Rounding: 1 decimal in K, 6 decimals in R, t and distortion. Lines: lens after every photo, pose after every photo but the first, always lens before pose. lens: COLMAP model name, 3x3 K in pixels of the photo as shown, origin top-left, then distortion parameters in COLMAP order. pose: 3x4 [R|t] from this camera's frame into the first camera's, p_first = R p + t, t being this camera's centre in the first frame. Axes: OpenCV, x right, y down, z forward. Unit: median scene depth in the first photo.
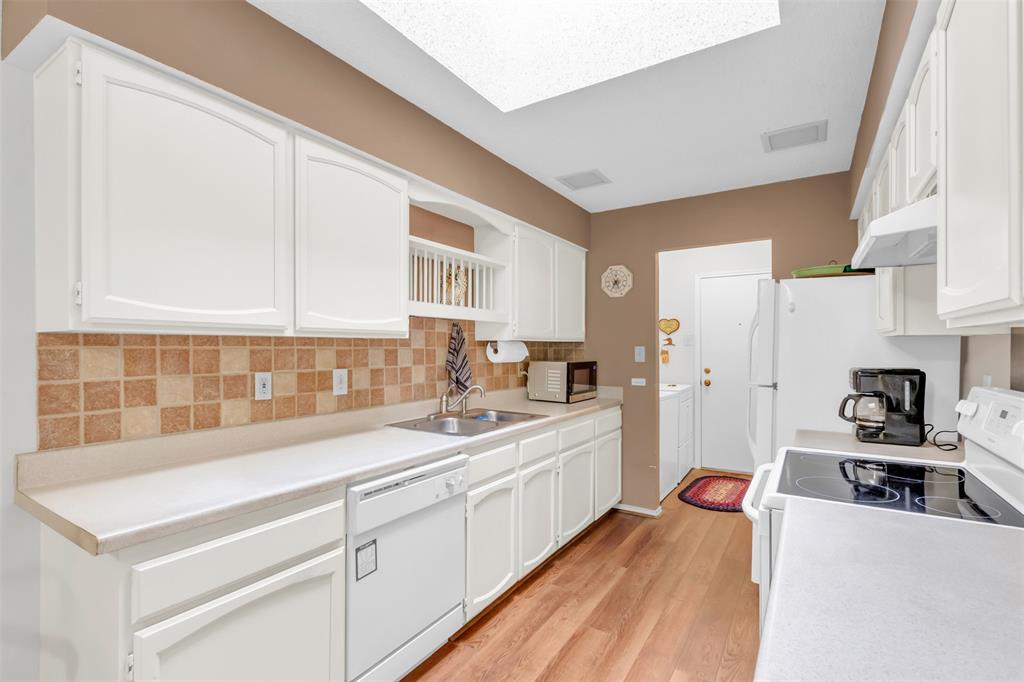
lens RADIAL K [[464.9, 0, 512.0], [0, 464.9, 350.9], [0, 0, 1]] dist [-0.001274, -0.000788]
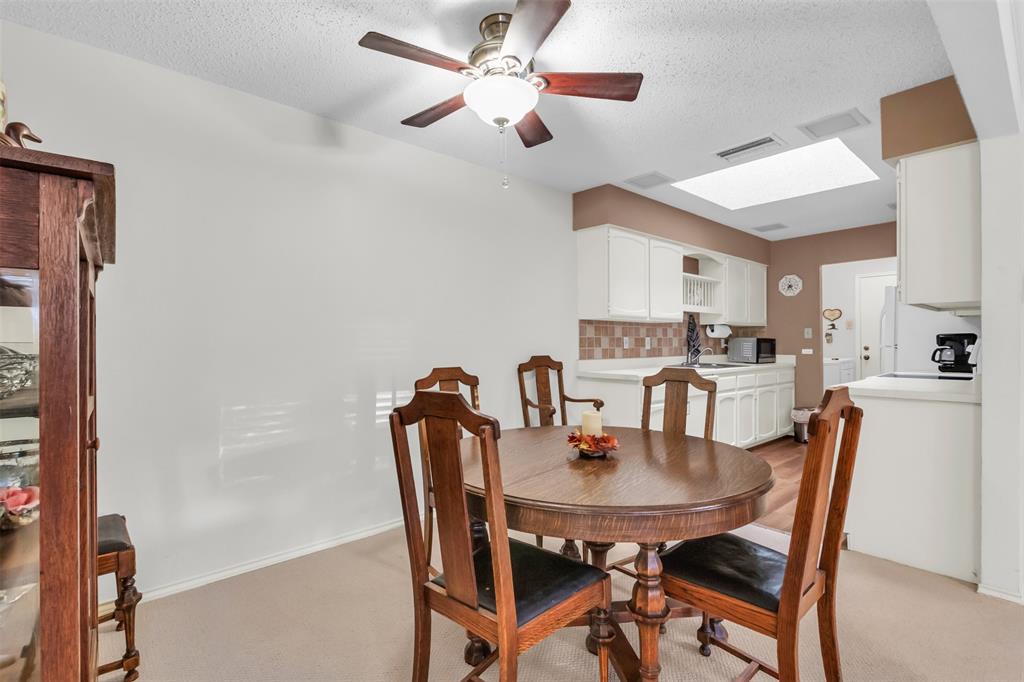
lens RADIAL K [[464.9, 0, 511.4], [0, 464.9, 342.2], [0, 0, 1]] dist [-0.001274, -0.000788]
pose [[0.957359, -0.002427, -0.288892, -0.293774], [0.000512, 0.999977, -0.006705, 0.062979], [0.288902, 0.006271, 0.957338, -1.003687]]
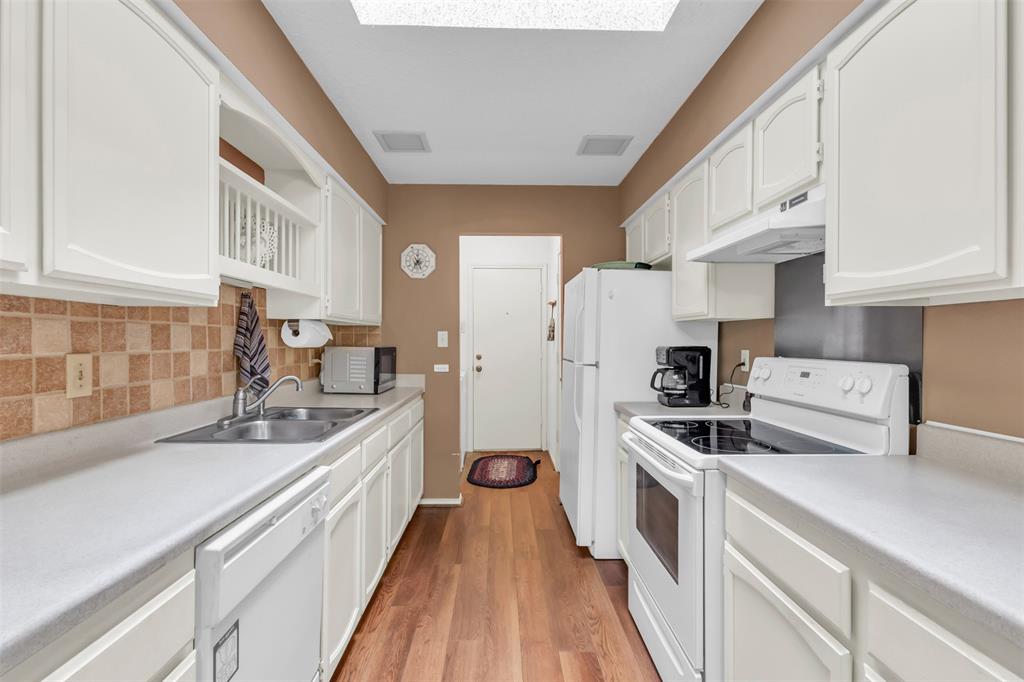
lens RADIAL K [[464.9, 0, 508.9], [0, 464.9, 343.7], [0, 0, 1]] dist [-0.001274, -0.000788]
pose [[0.829492, -0.001588, 0.558516, -0.204688], [0.001361, 0.999999, 0.000823, 0.021747], [-0.558517, 0.000077, 0.829493, 0.172536]]
